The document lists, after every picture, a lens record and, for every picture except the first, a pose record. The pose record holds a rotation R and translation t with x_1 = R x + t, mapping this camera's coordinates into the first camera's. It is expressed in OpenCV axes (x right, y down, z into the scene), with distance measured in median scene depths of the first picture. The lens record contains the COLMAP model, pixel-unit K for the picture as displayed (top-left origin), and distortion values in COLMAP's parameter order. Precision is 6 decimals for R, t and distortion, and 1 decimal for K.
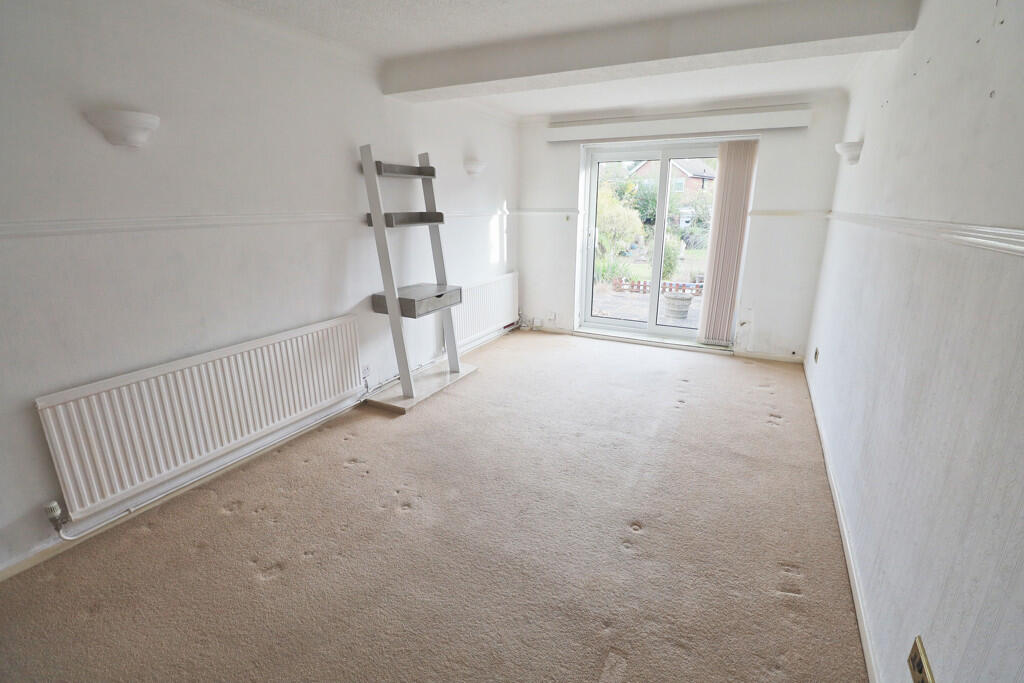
lens RADIAL K [[471.1, 0, 513.4], [0, 471.1, 342.1], [0, 0, 1]] dist [-0.014042, -0.006596]
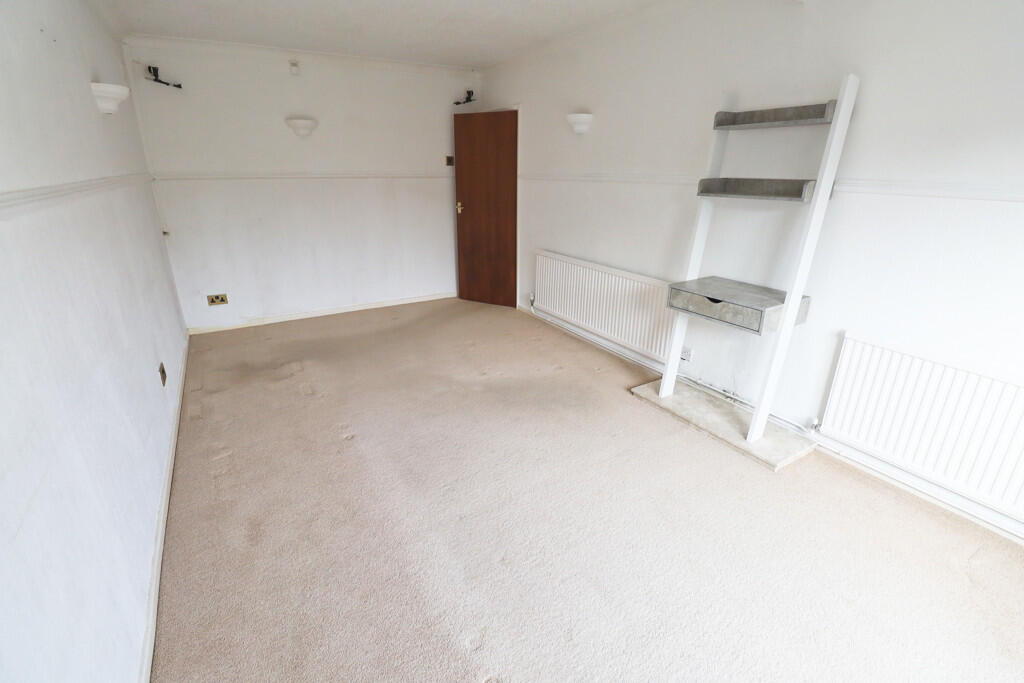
lens RADIAL K [[471.1, 0, 512.1], [0, 471.1, 345.0], [0, 0, 1]] dist [-0.014042, -0.006596]
pose [[-0.526883, 0.303053, -0.794074, 0.676628], [-0.233323, 0.846808, 0.477993, -0.357763], [0.817285, 0.437122, -0.375460, 1.219522]]
